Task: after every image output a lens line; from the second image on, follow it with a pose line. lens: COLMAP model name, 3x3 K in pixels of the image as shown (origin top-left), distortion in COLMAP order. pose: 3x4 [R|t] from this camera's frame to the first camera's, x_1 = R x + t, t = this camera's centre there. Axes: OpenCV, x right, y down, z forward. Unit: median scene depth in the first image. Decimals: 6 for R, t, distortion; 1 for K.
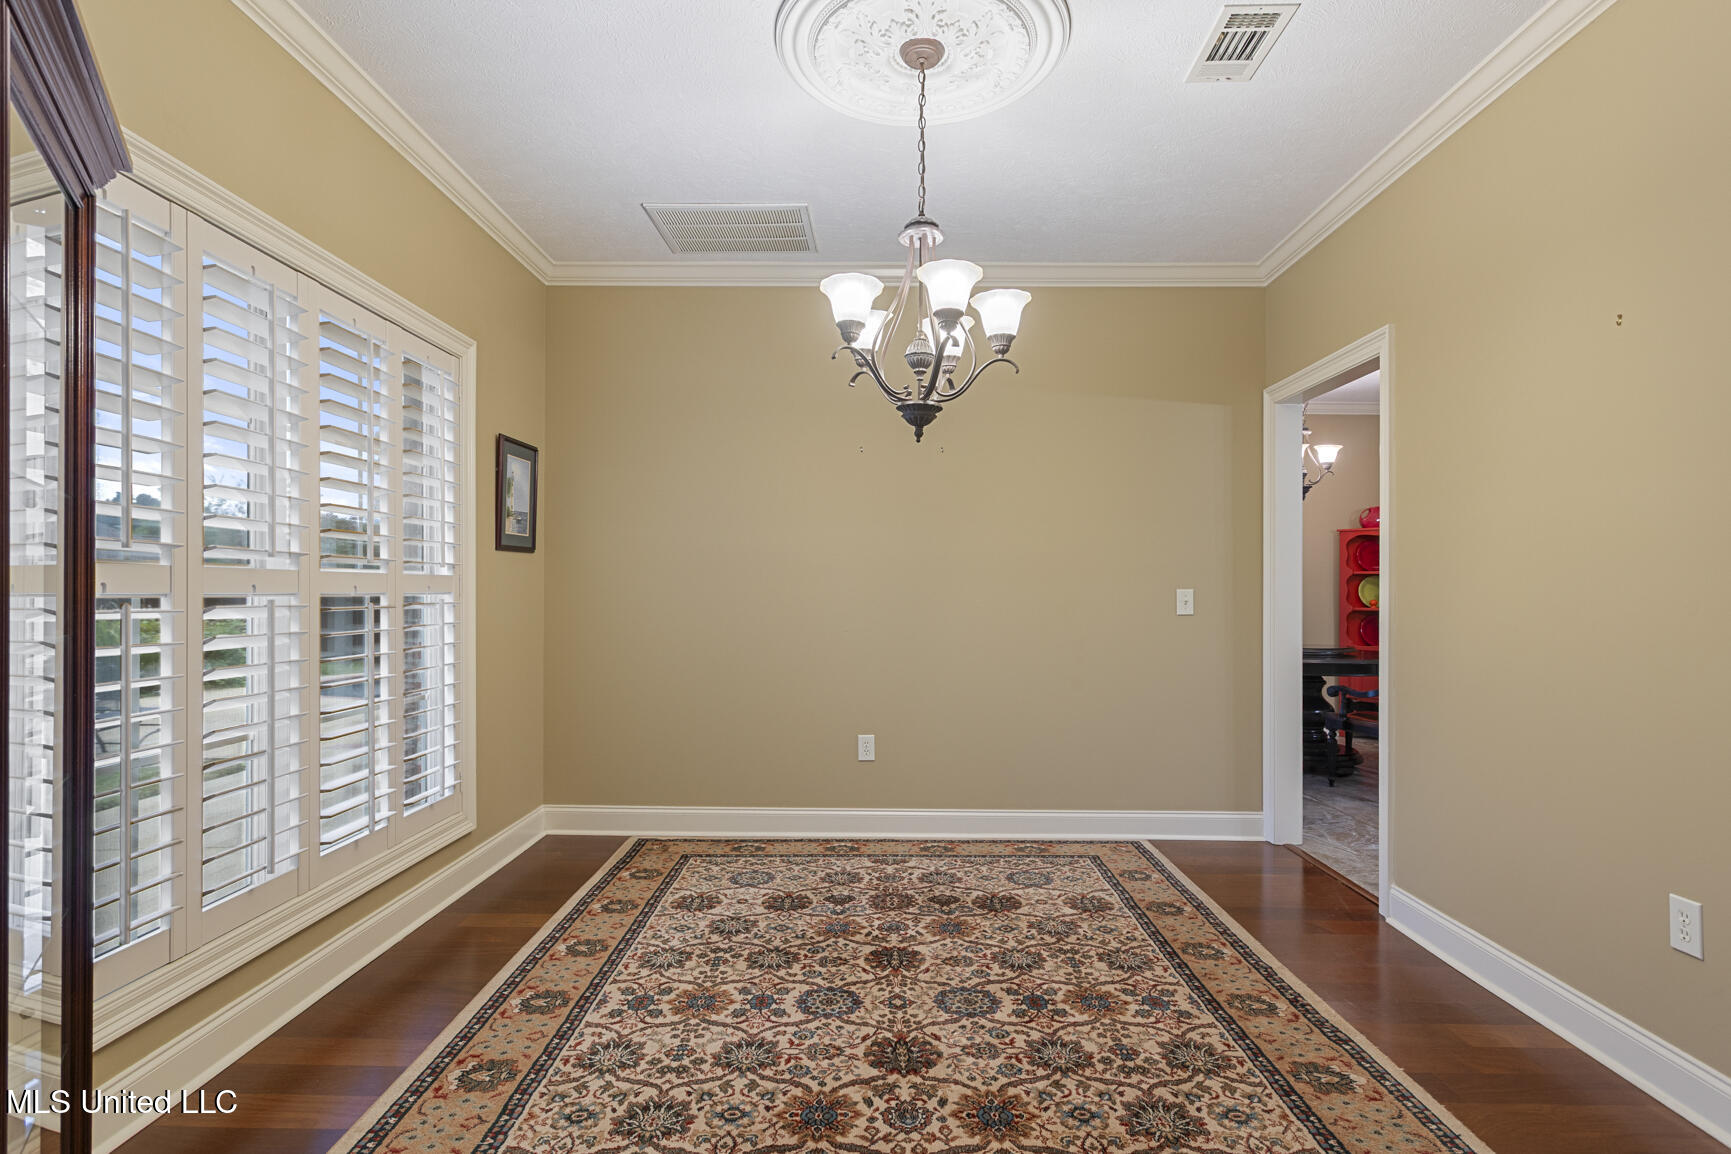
lens RADIAL K [[839.3, 0, 865.3], [0, 839.3, 586.9], [0, 0, 1]] dist [0.006627, 0.003182]
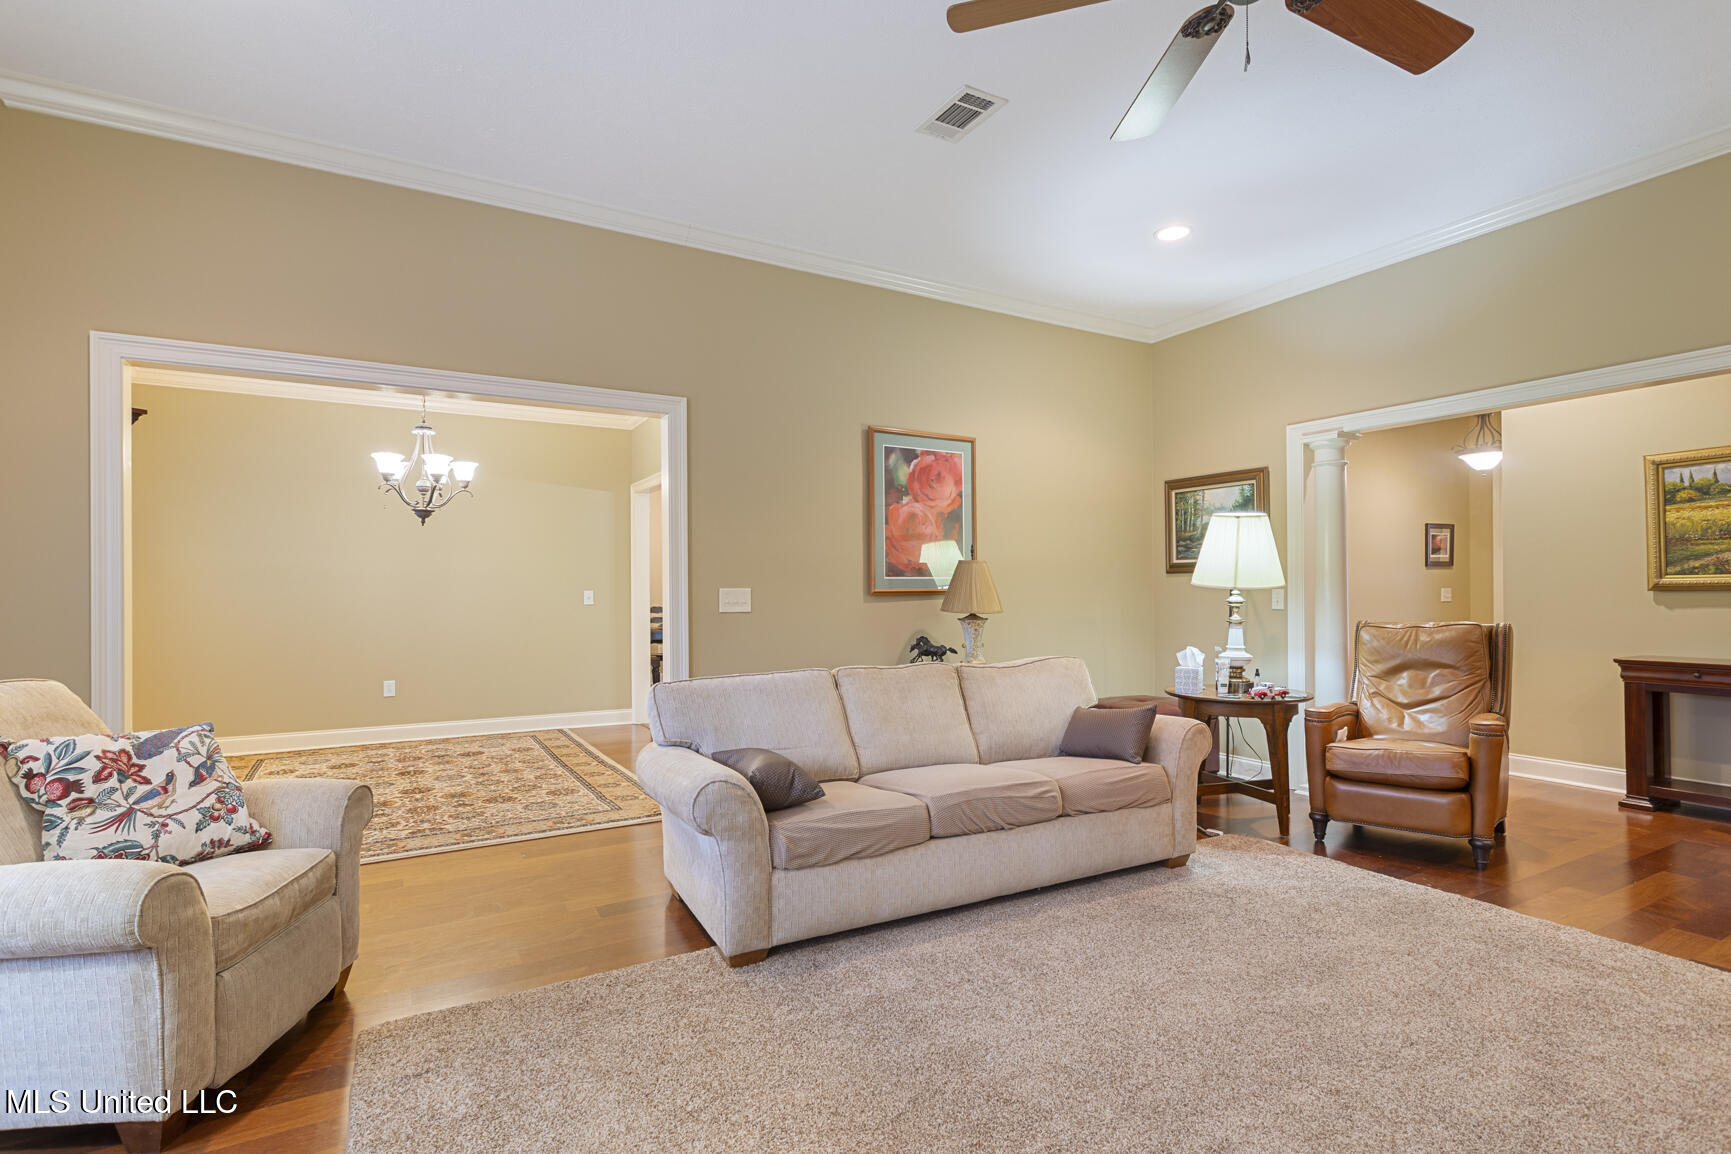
lens RADIAL K [[839.3, 0, 871.8], [0, 839.3, 586.6], [0, 0, 1]] dist [0.006627, 0.003182]
pose [[0.853562, -0.006376, 0.520952, -0.081066], [0.004102, 0.999976, 0.005516, -0.022143], [-0.520975, -0.002571, 0.853568, -1.468685]]
